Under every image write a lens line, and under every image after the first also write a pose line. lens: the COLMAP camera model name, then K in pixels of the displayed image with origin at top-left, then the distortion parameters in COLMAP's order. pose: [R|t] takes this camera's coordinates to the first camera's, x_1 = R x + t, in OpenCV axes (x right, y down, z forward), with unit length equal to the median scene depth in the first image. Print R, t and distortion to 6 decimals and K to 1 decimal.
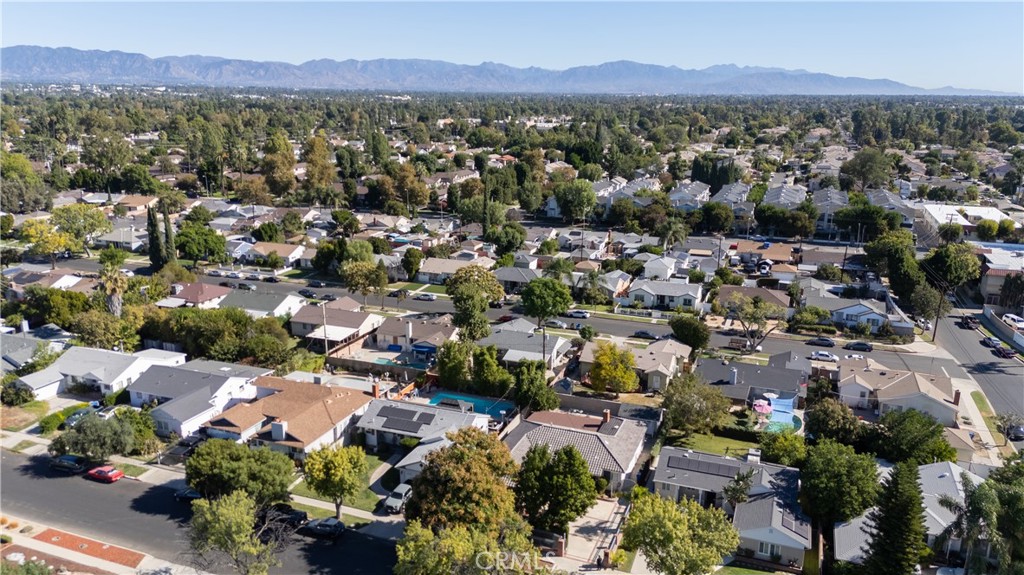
lens RADIAL K [[751.5, 0, 512.0], [0, 751.5, 287.5], [0, 0, 1]] dist [0.093897, -0.123226]
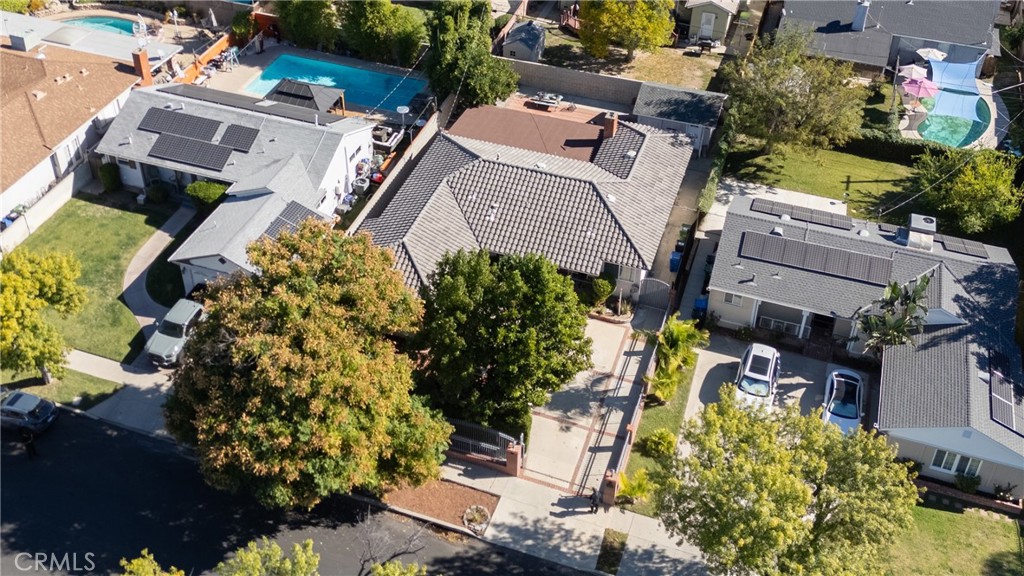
lens RADIAL K [[1092.1, 0, 487.5], [0, 1092.1, 169.0], [0, 0, 1]] dist [0.073970, -0.023341]
pose [[0.999532, -0.015555, 0.026328, 0.025606], [0.005415, 0.937395, 0.348227, -0.050728], [-0.030097, -0.347921, 0.937040, 0.326744]]
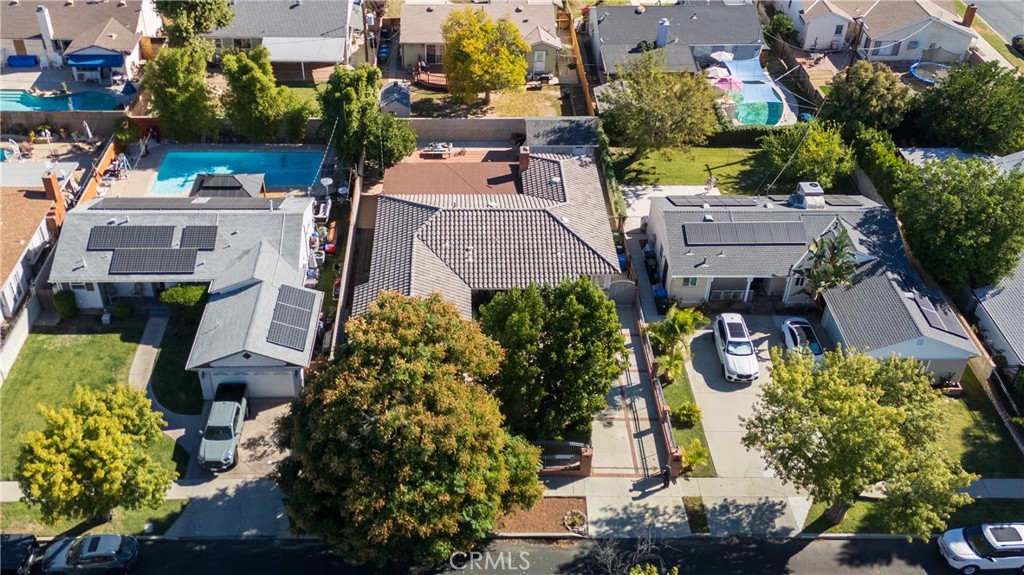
lens RADIAL K [[979.9, 0, 475.3], [0, 979.9, 203.6], [0, 0, 1]] dist [0.070636, -0.025452]
pose [[0.924984, -0.211592, 0.315649, -0.144053], [0.089390, 0.928486, 0.360449, -0.062265], [-0.369344, -0.305194, 0.877748, 0.370640]]
